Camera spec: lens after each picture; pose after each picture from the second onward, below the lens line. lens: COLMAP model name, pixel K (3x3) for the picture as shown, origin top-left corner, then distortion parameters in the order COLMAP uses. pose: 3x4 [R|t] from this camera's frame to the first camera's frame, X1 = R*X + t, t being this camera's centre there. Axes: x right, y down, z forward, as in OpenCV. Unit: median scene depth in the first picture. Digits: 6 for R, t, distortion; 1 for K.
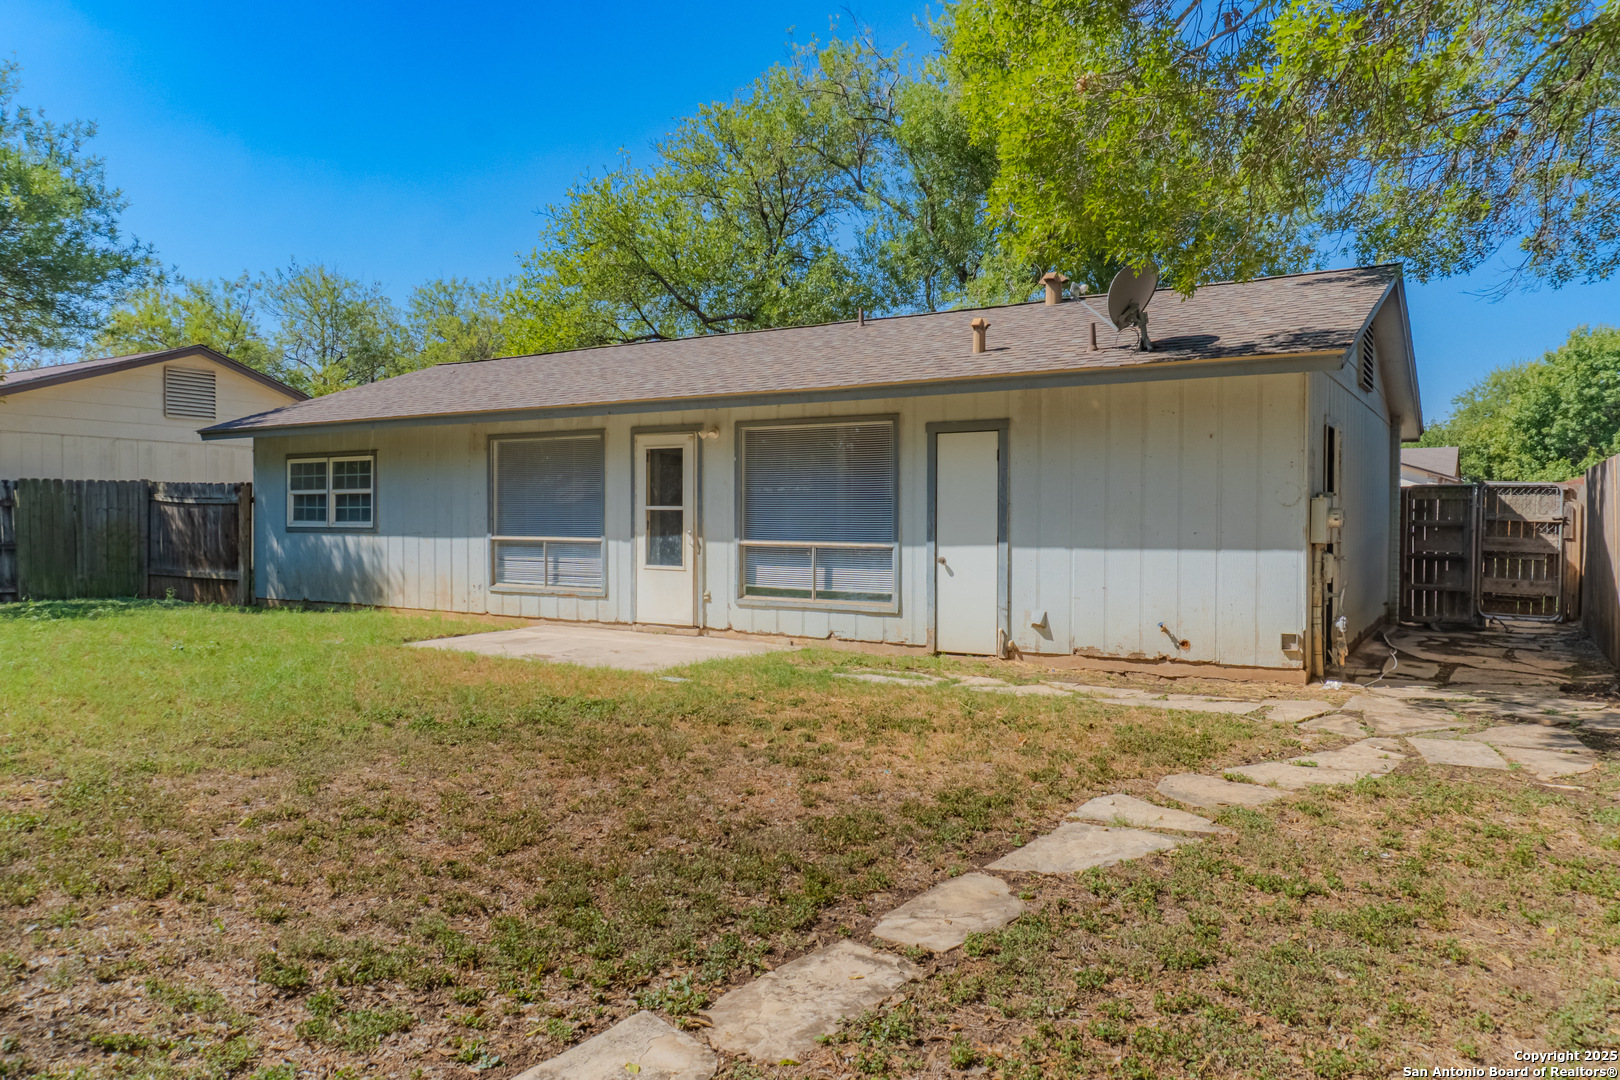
lens RADIAL K [[1107.9, 0, 806.3], [0, 1107.9, 581.7], [0, 0, 1]] dist [0.021424, -0.051572]
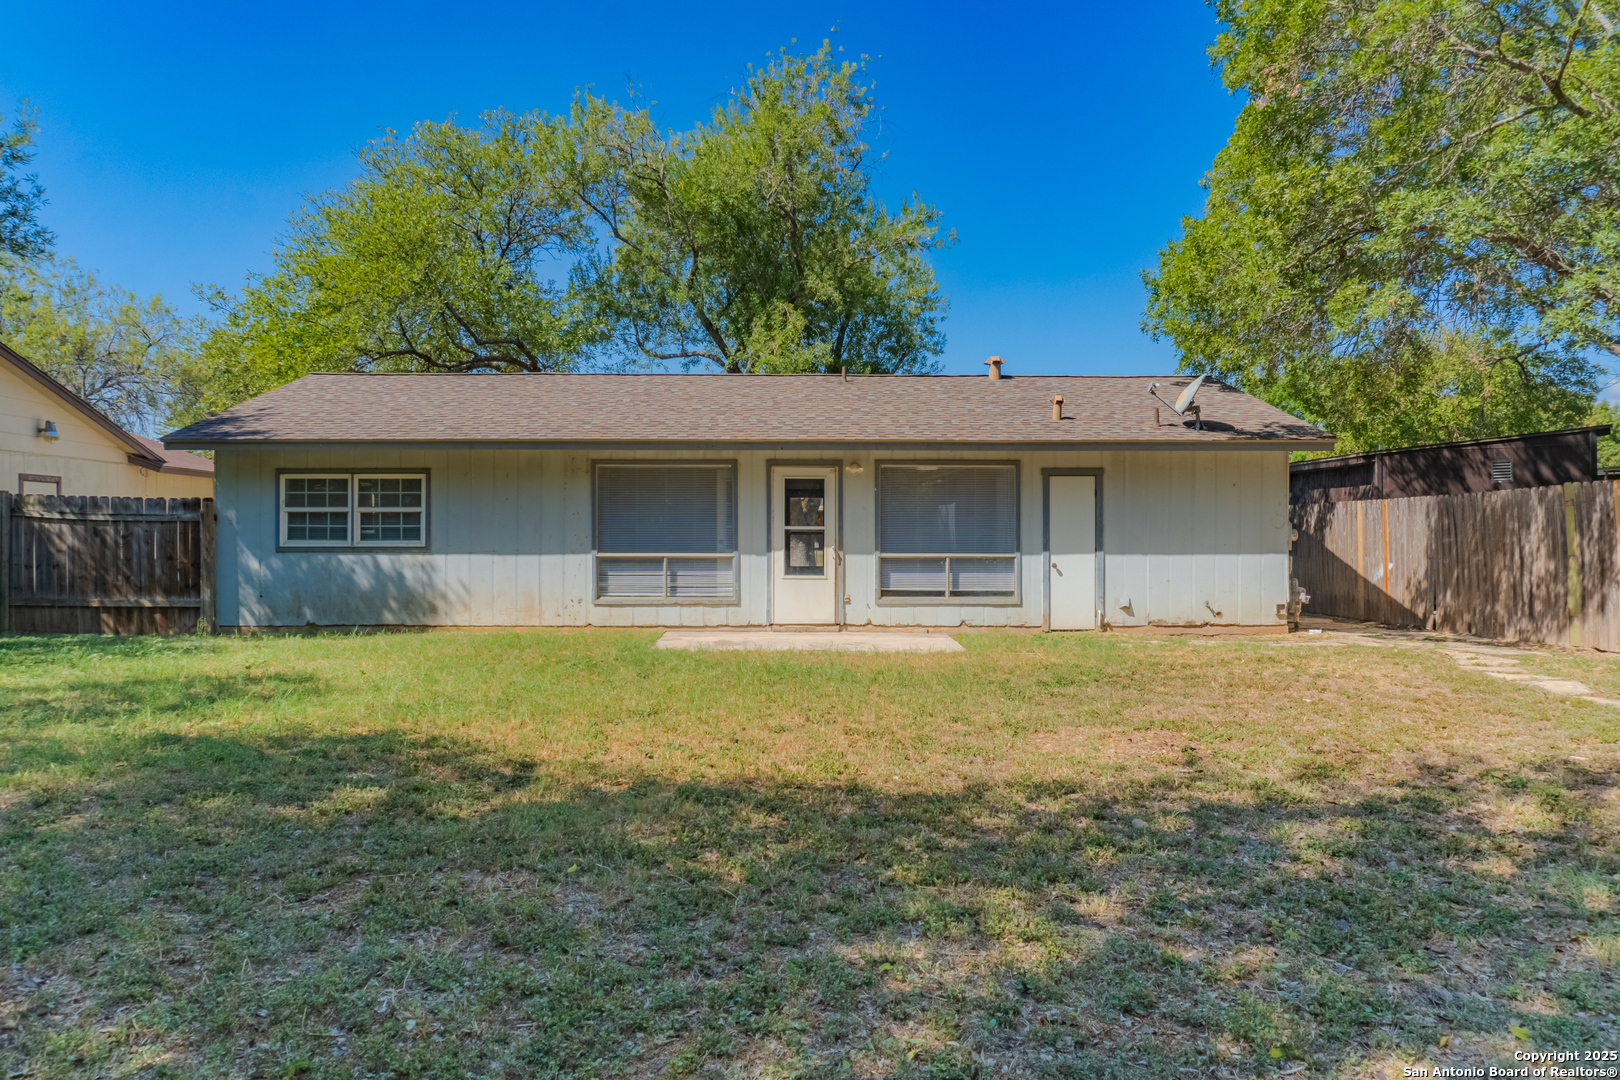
lens RADIAL K [[1095.0, 0, 804.1], [0, 1095.0, 552.1], [0, 0, 1]] dist [-0.022946, 0.003931]
pose [[0.844819, -0.017770, 0.534757, -0.767252], [0.032609, 0.999300, -0.018309, -0.017974], [-0.534058, 0.032905, 0.844807, -0.010059]]
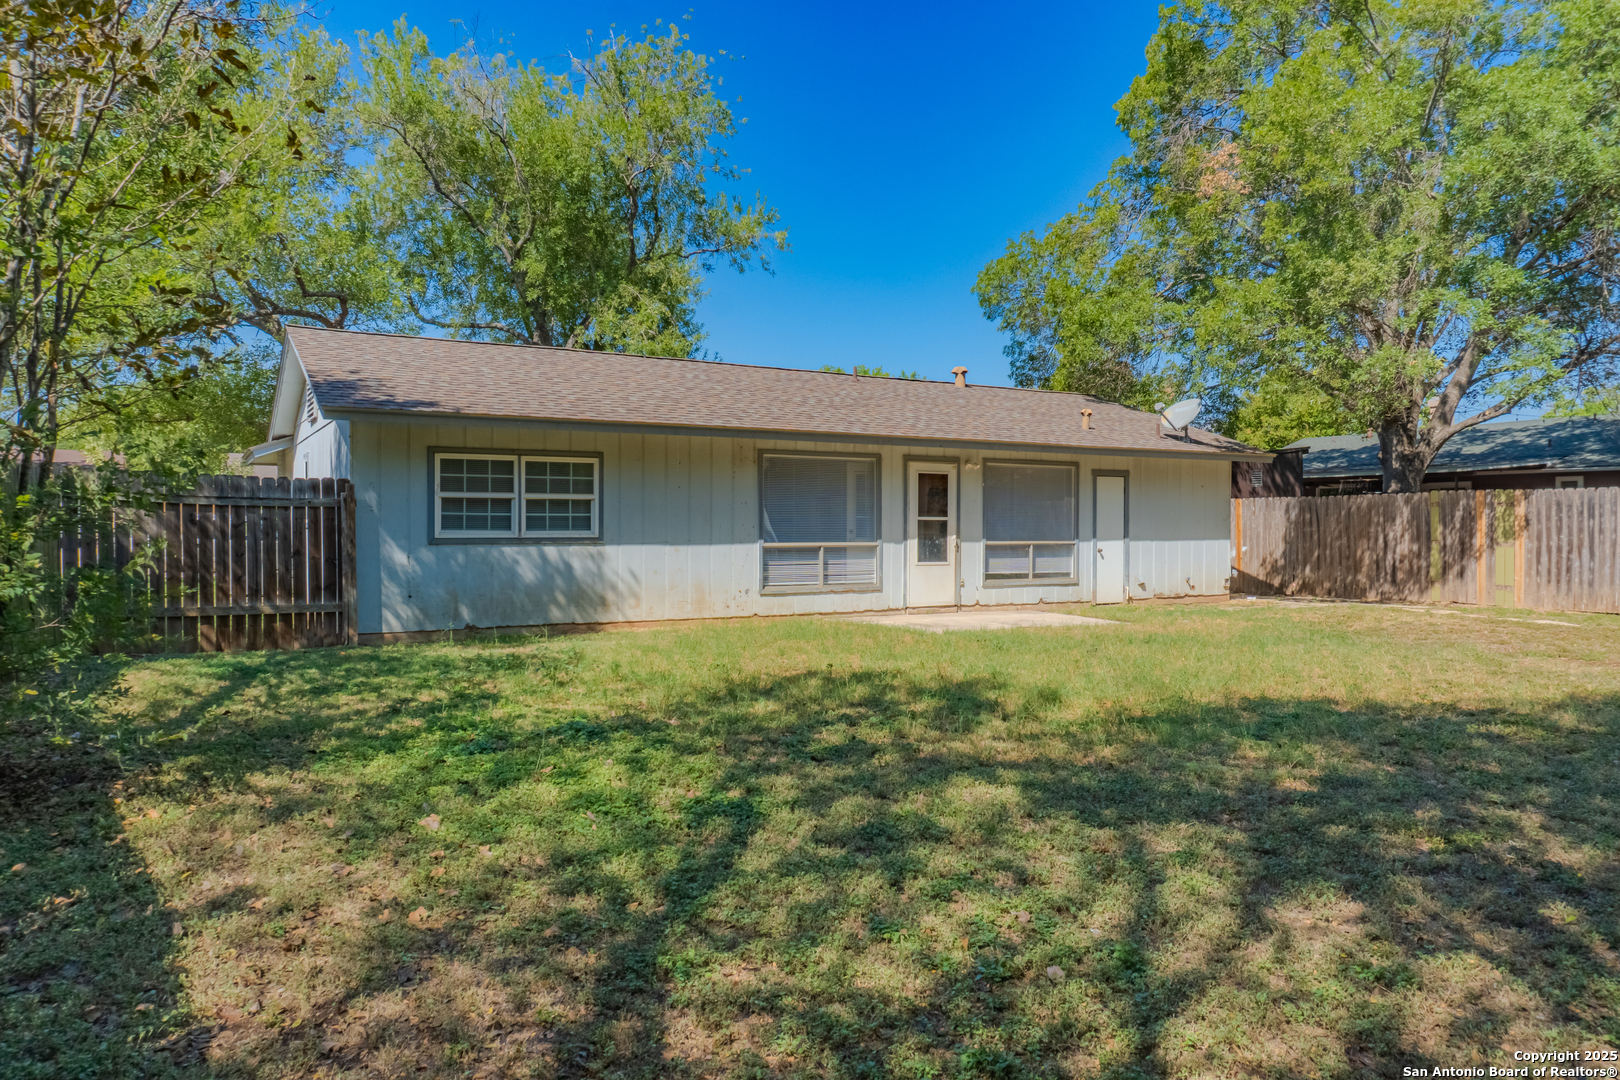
lens RADIAL K [[1144.2, 0, 810.0], [0, 1144.2, 540.0], [0, 0, 1]] dist [-0.028071, 0.001117]
pose [[0.461881, -0.021477, 0.886682, -1.406291], [0.042379, 0.999099, 0.002124, -0.049639], [-0.885929, 0.036596, 0.462376, 0.497658]]
